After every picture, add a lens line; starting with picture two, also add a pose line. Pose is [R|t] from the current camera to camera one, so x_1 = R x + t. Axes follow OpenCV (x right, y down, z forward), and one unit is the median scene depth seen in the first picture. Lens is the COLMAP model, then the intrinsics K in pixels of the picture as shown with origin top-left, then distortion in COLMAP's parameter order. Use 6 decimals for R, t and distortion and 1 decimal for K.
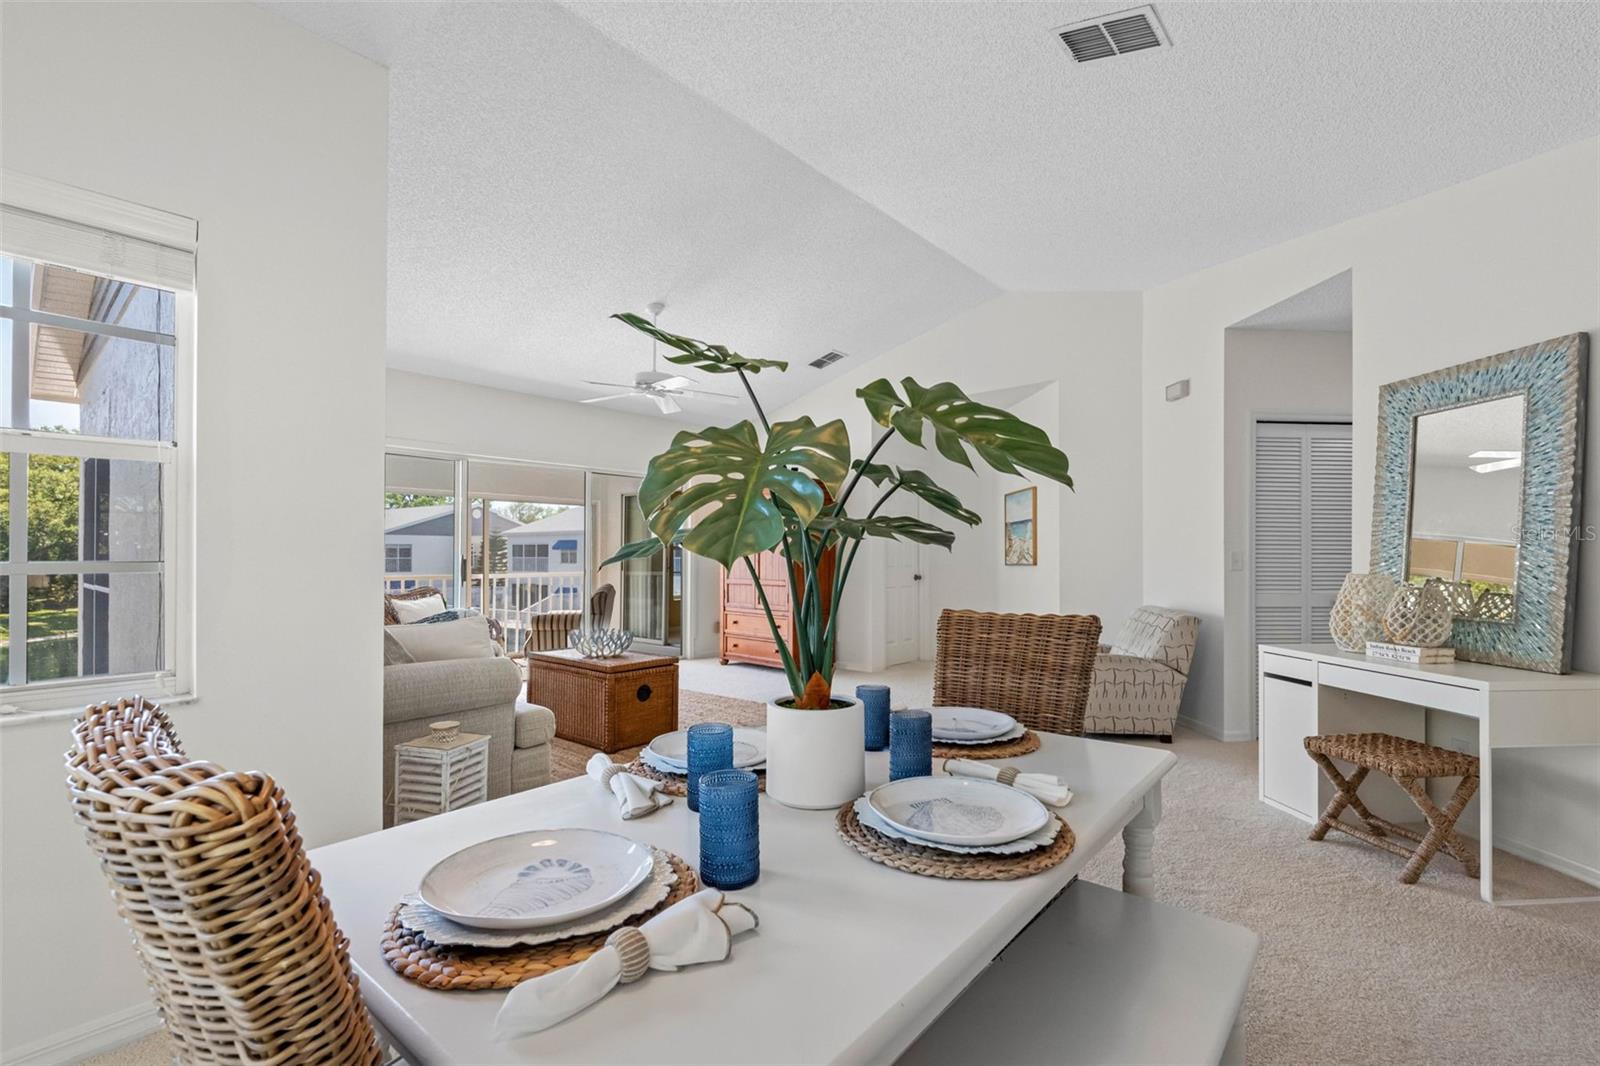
lens RADIAL K [[726.4, 0, 799.3], [0, 726.4, 556.9], [0, 0, 1]] dist [-0.000108, 0.000082]
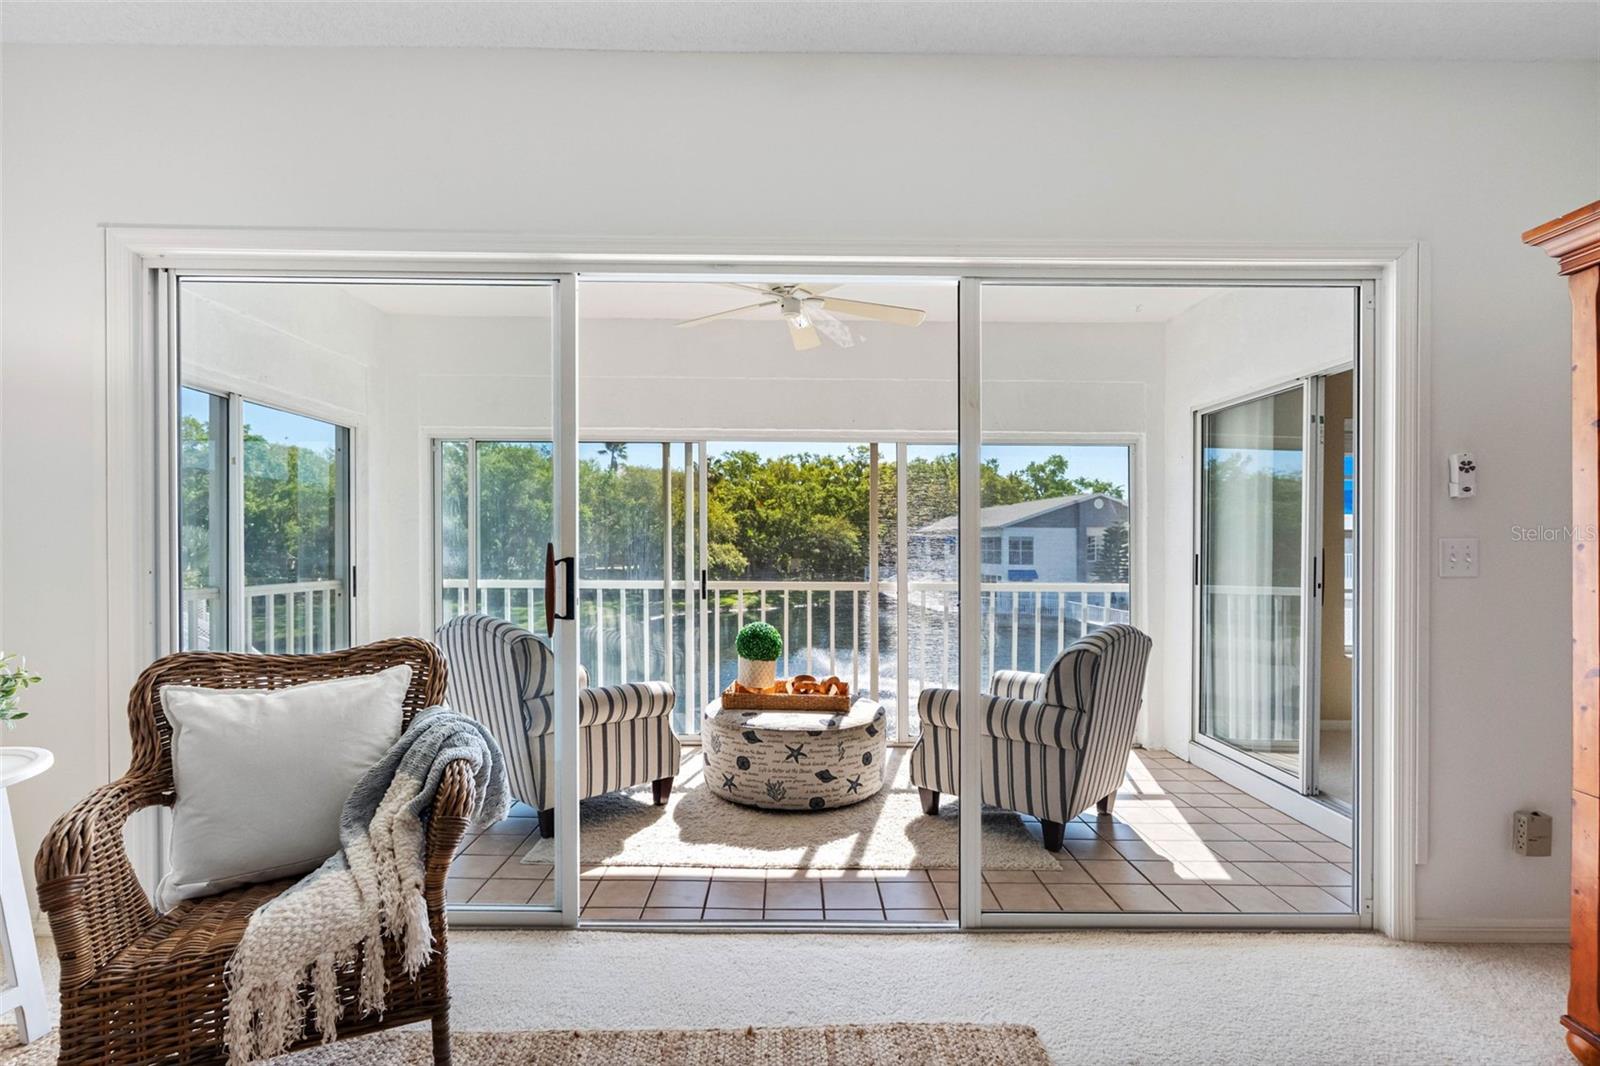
lens RADIAL K [[710.2, 0, 796.3], [0, 710.2, 564.9], [0, 0, 1]] dist [-0.001033, -0.000015]
pose [[0.659197, 0.022159, -0.751644, -0.176505], [-0.005848, 0.999687, 0.024342, -0.003365], [0.751948, -0.011650, 0.659120, 1.139627]]
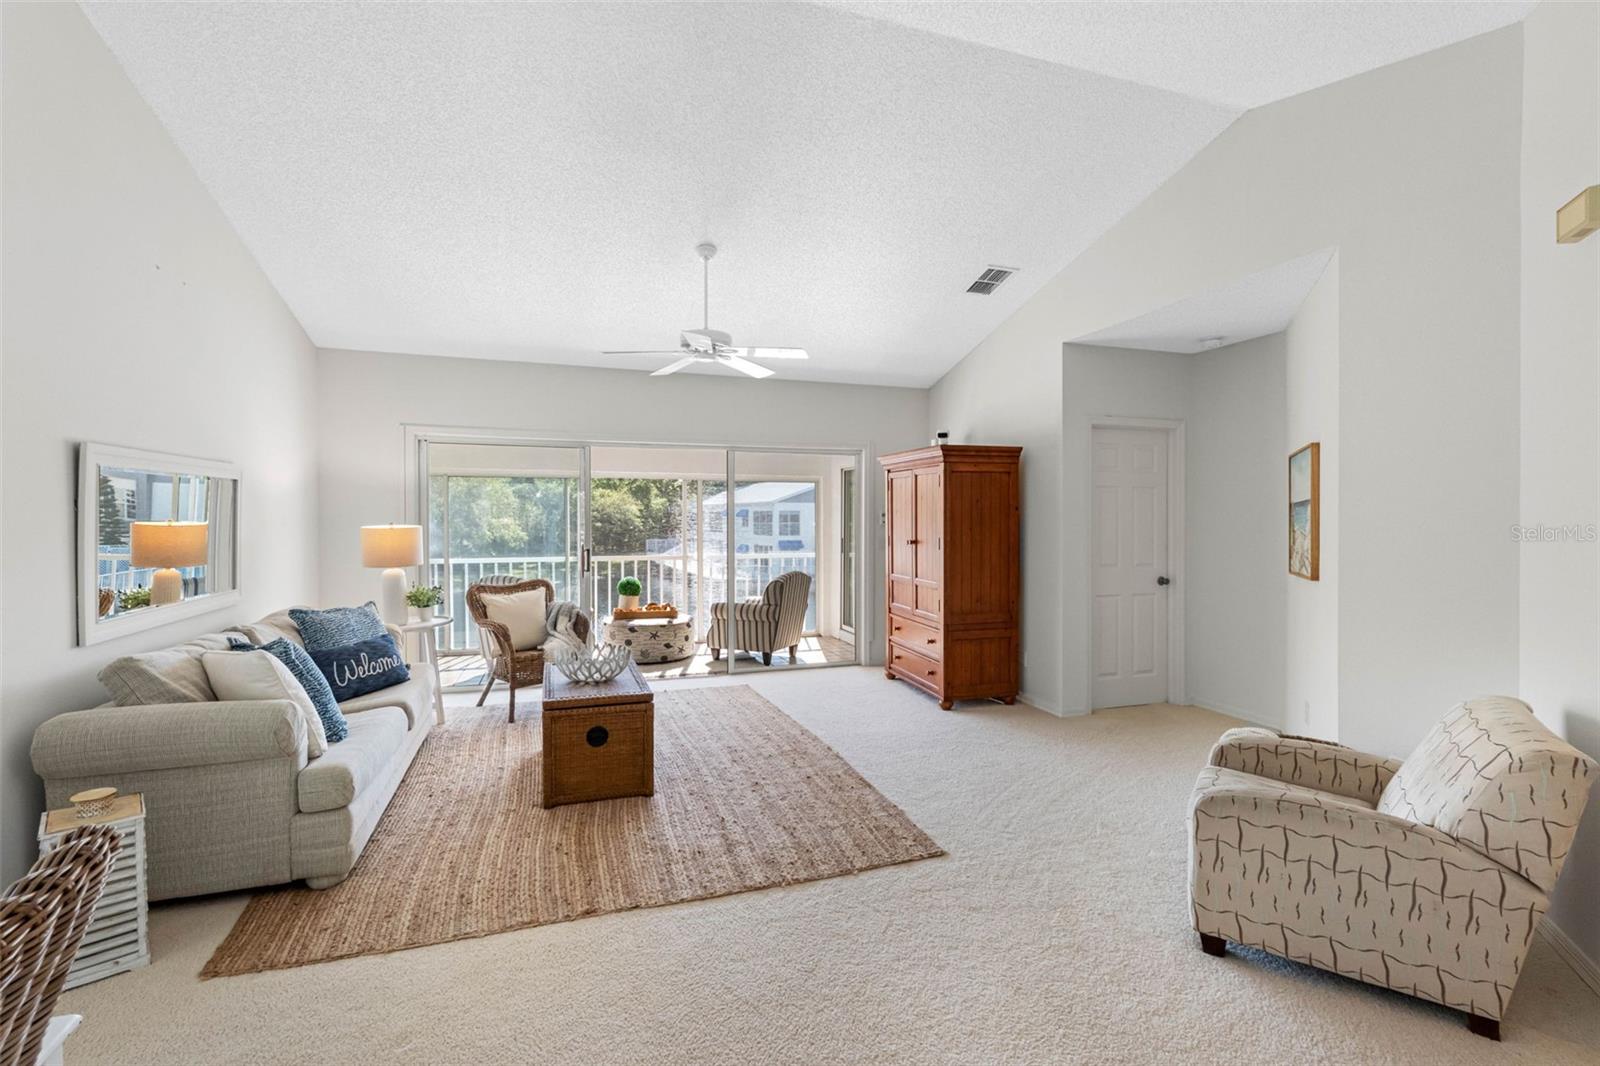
lens RADIAL K [[721.8, 0, 800.0], [0, 721.8, 533.0], [0, 0, 1]] dist [0.000508, 0.000579]
pose [[0.858382, 0.010809, -0.512897, 0.369683], [-0.000891, 0.999808, 0.019580, -0.050703], [0.513010, -0.016350, 0.858227, 0.420112]]
